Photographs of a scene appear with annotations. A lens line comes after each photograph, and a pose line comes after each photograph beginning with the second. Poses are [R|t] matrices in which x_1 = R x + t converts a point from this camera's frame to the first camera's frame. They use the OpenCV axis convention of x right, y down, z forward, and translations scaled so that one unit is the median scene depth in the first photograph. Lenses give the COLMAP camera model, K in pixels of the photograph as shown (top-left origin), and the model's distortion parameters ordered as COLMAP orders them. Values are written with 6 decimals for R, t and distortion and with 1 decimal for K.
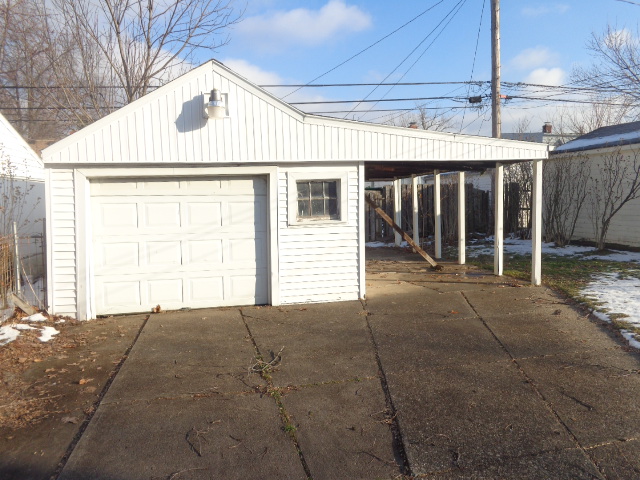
lens RADIAL K [[482.6, 0, 320.0], [0, 482.6, 240.0], [0, 0, 1]] dist [0.005478, 0.011490]
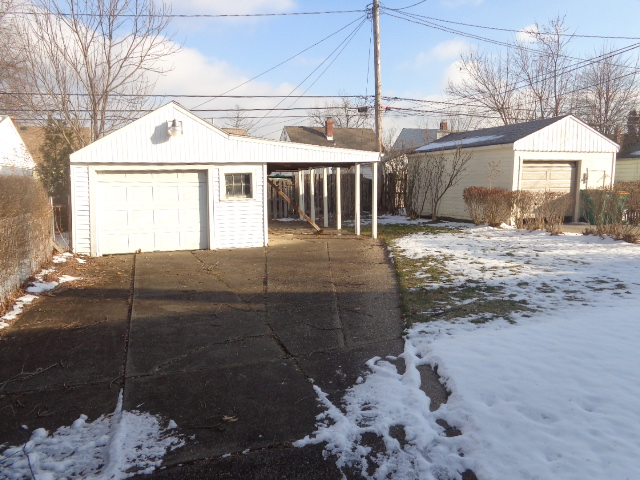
lens RADIAL K [[482.6, 0, 320.0], [0, 482.6, 240.0], [0, 0, 1]] dist [0.005478, 0.011490]
pose [[0.989448, -0.006871, 0.144728, 0.031969], [0.002383, 0.999511, 0.031163, 0.050650], [-0.144871, -0.030489, 0.988981, -0.659461]]
